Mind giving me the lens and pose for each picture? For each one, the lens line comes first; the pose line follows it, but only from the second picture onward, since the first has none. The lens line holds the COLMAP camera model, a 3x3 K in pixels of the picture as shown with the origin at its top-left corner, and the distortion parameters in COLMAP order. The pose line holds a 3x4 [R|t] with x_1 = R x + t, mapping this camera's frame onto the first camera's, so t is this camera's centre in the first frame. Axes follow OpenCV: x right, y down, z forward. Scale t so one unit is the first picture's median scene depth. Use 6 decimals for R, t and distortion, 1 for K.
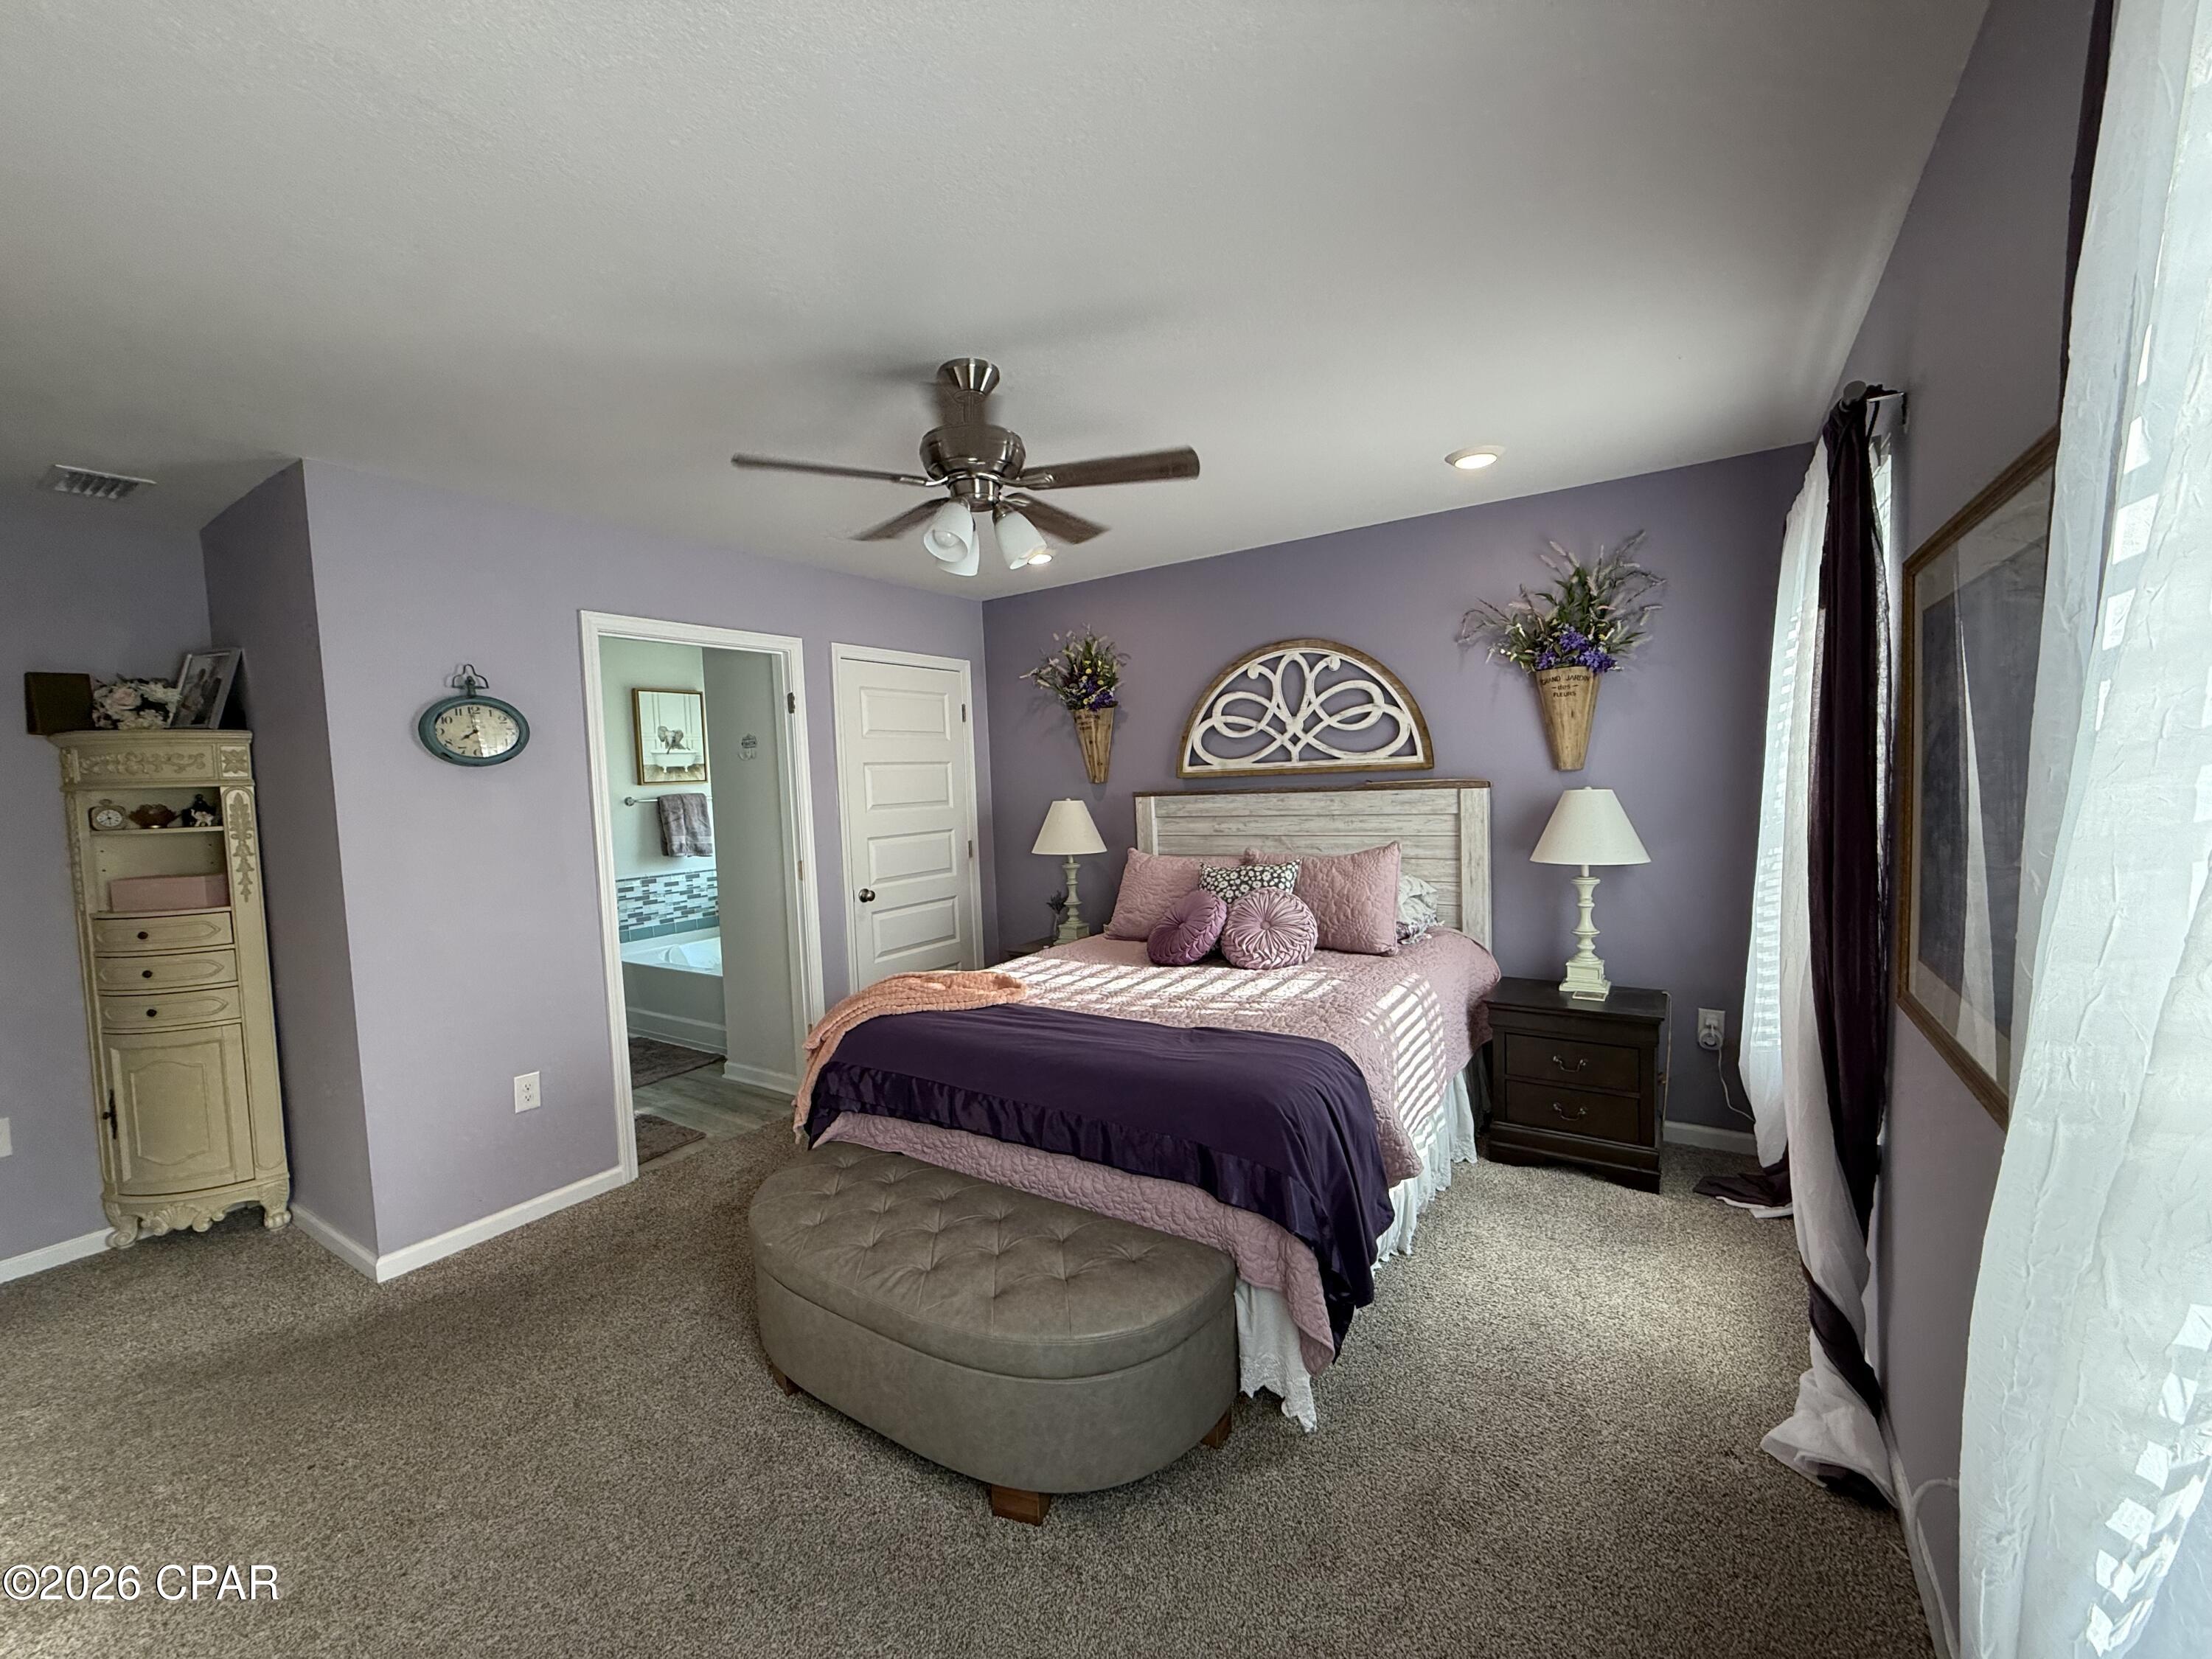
lens RADIAL K [[876.7, 0, 1101.1], [0, 876.7, 831.1], [0, 0, 1]] dist [-0.000296, -0.000132]
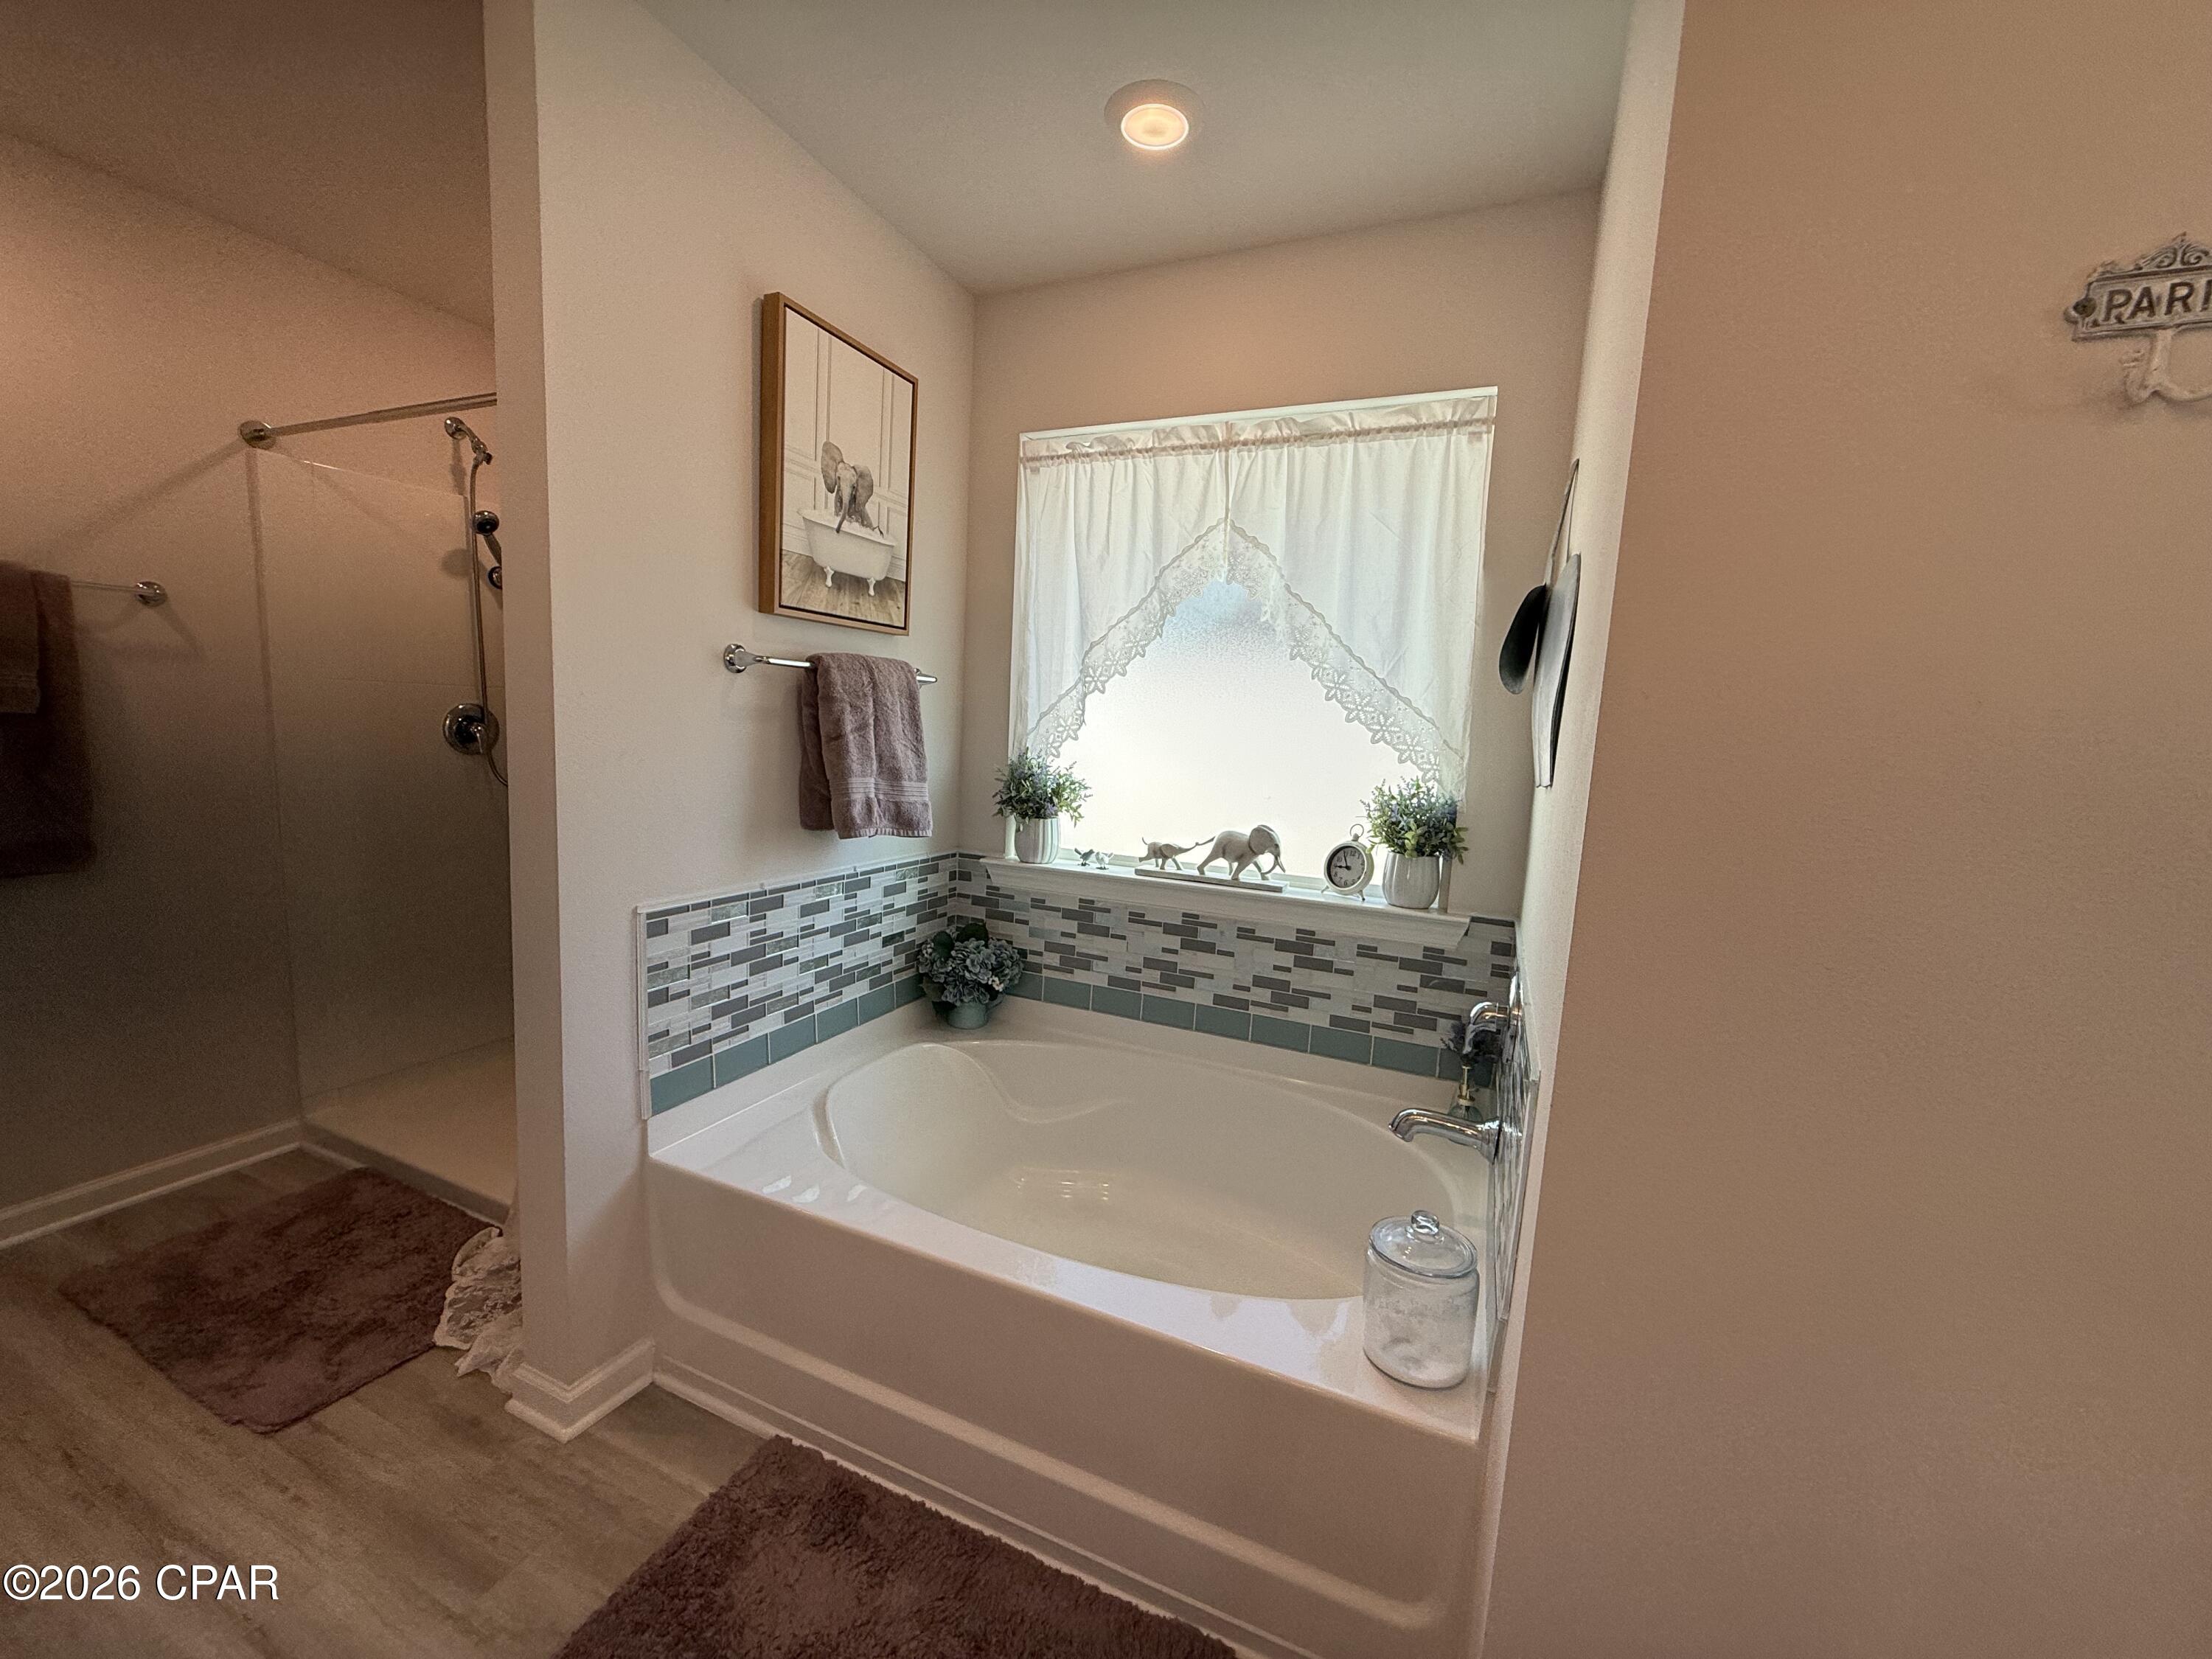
lens RADIAL K [[876.7, 0, 1101.1], [0, 876.7, 831.1], [0, 0, 1]] dist [-0.000296, -0.000132]
pose [[0.982297, 0.070308, 0.173636, -0.444460], [-0.081513, 0.994968, 0.058259, -0.000929], [-0.168666, -0.071381, 0.983085, 0.639996]]
